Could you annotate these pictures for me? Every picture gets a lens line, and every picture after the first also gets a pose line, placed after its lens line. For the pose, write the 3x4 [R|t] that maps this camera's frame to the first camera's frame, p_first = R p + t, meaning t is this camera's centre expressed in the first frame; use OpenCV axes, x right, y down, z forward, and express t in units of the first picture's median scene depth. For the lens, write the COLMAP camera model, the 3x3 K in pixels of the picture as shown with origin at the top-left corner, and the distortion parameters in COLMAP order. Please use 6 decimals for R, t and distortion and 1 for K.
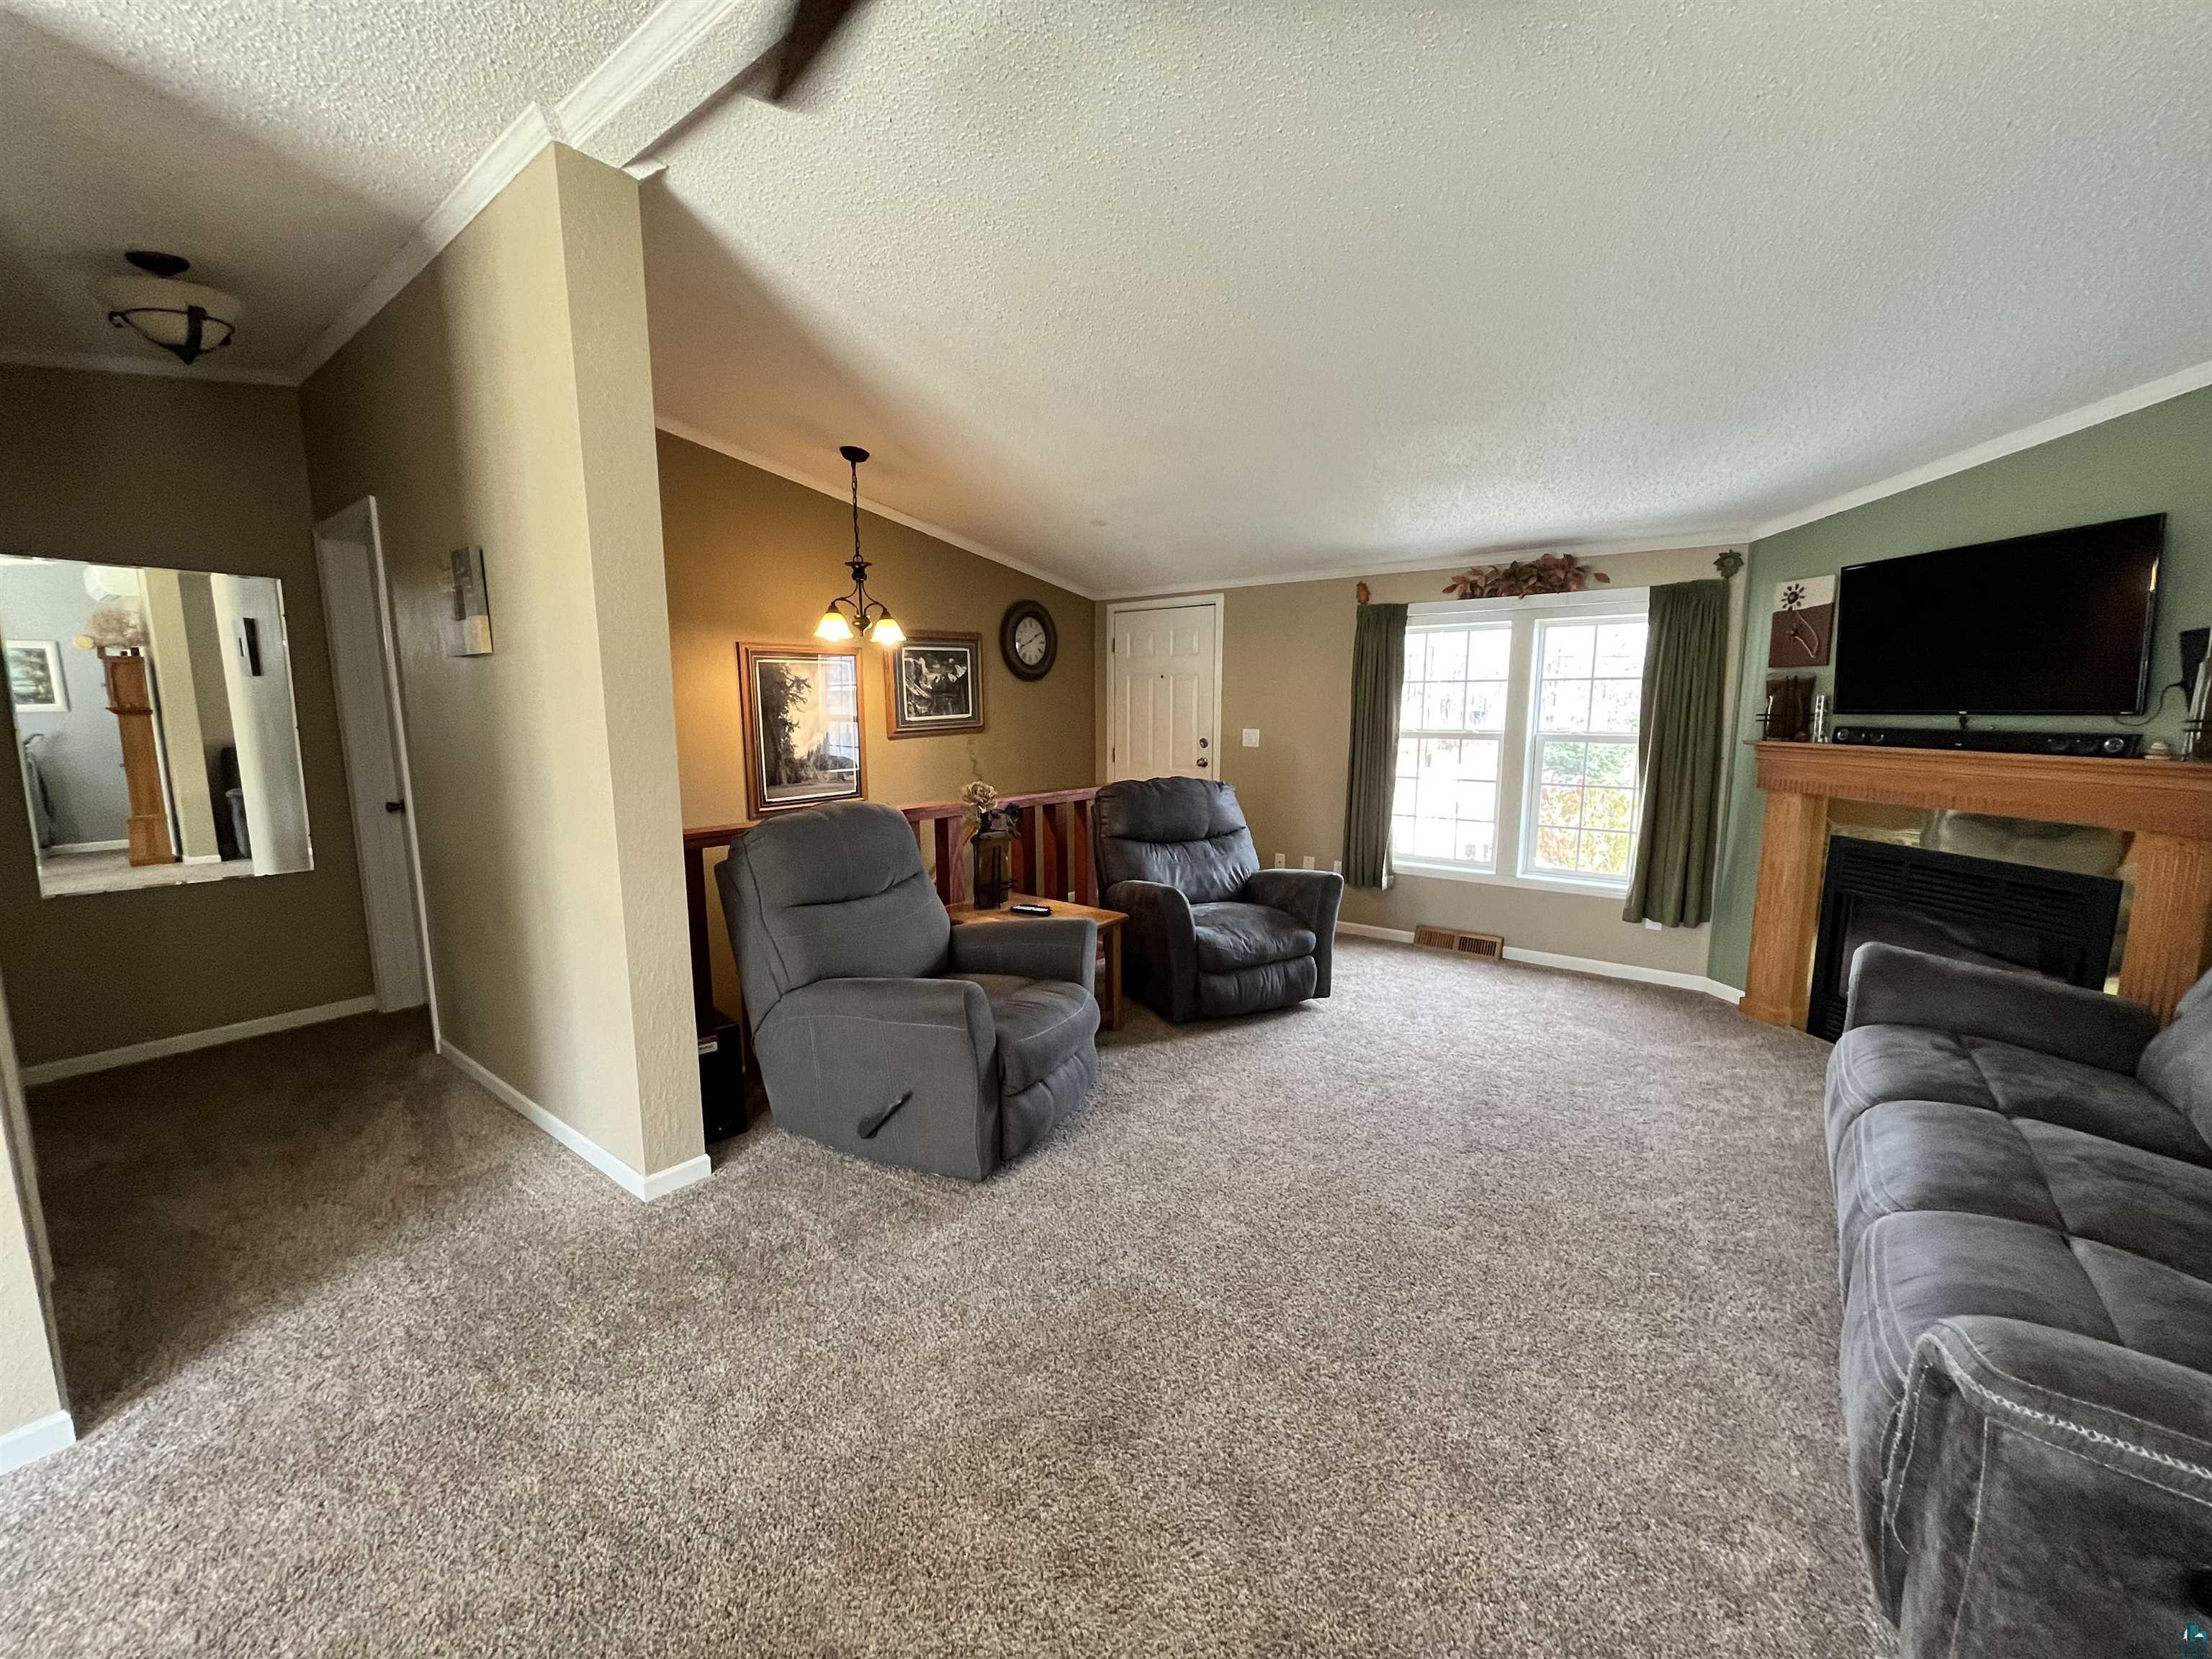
lens RADIAL K [[888.4, 0, 1106.2], [0, 888.4, 832.8], [0, 0, 1]] dist [-0.002774, -0.000636]
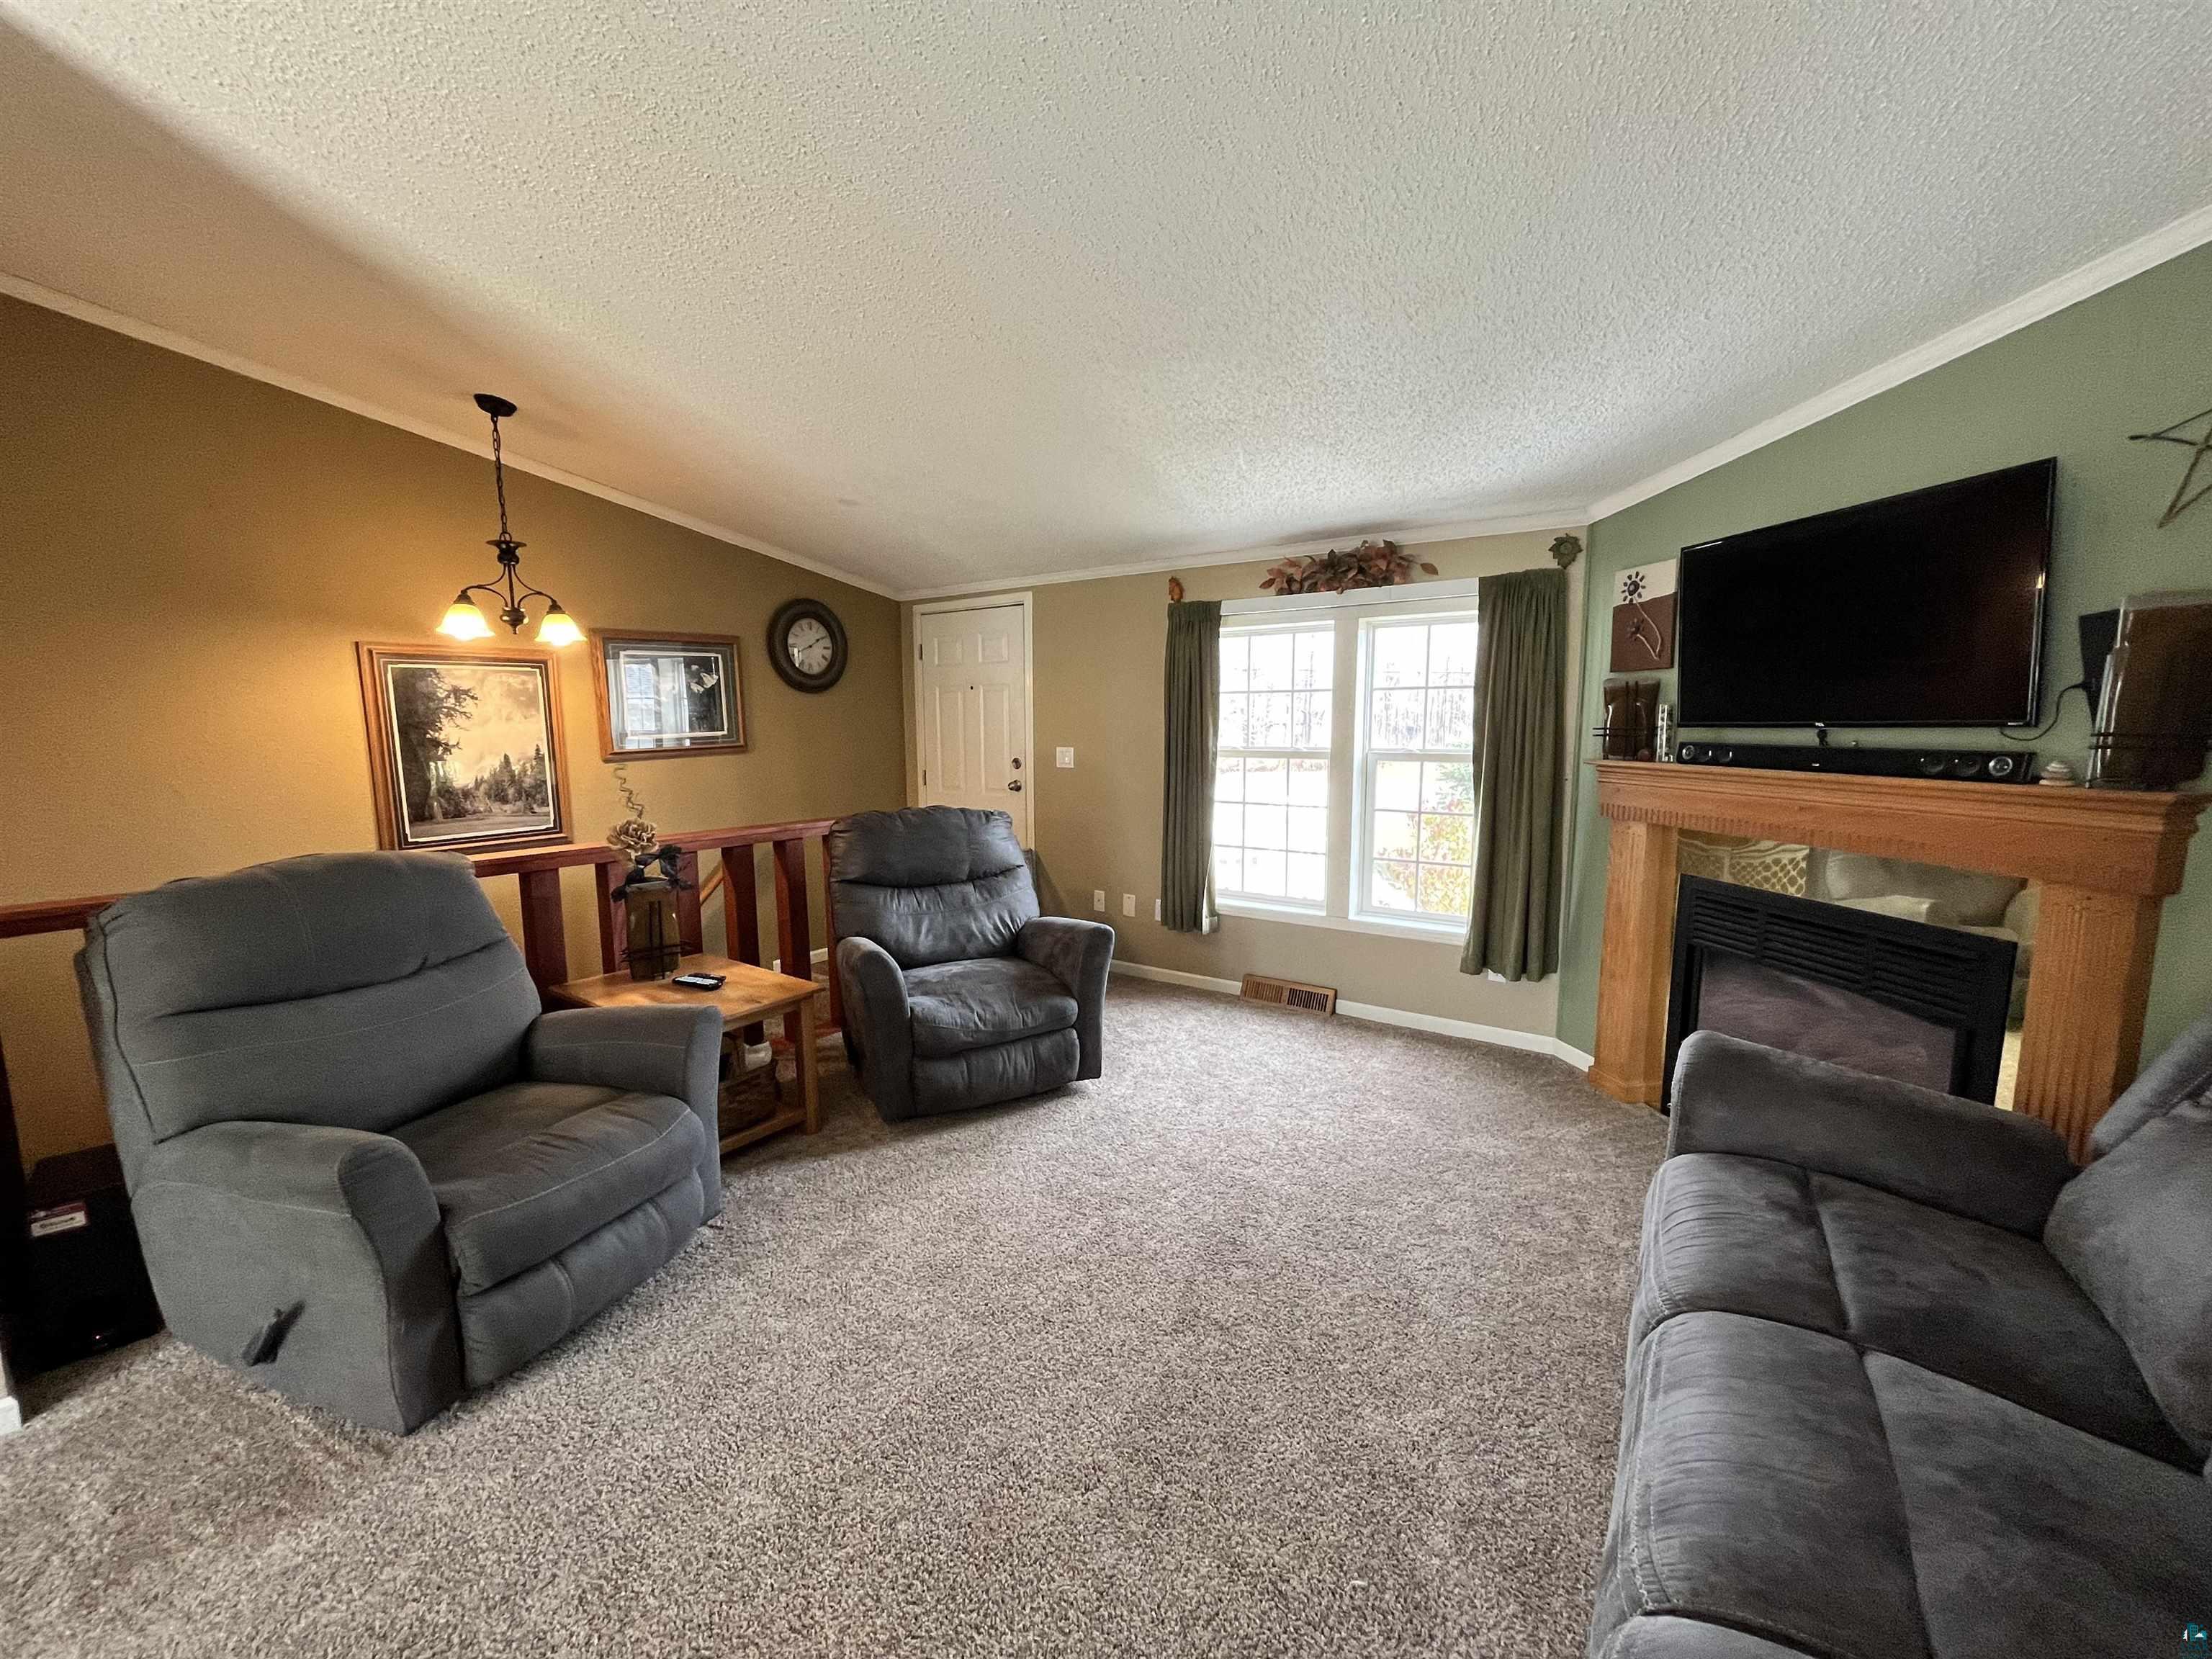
lens RADIAL K [[888.4, 0, 1106.2], [0, 888.4, 832.8], [0, 0, 1]] dist [-0.002774, -0.000636]
pose [[0.998273, -0.010332, 0.057825, 0.212079], [0.011390, 0.999773, -0.018001, -0.023921], [-0.057626, 0.018629, 0.998164, 0.184883]]
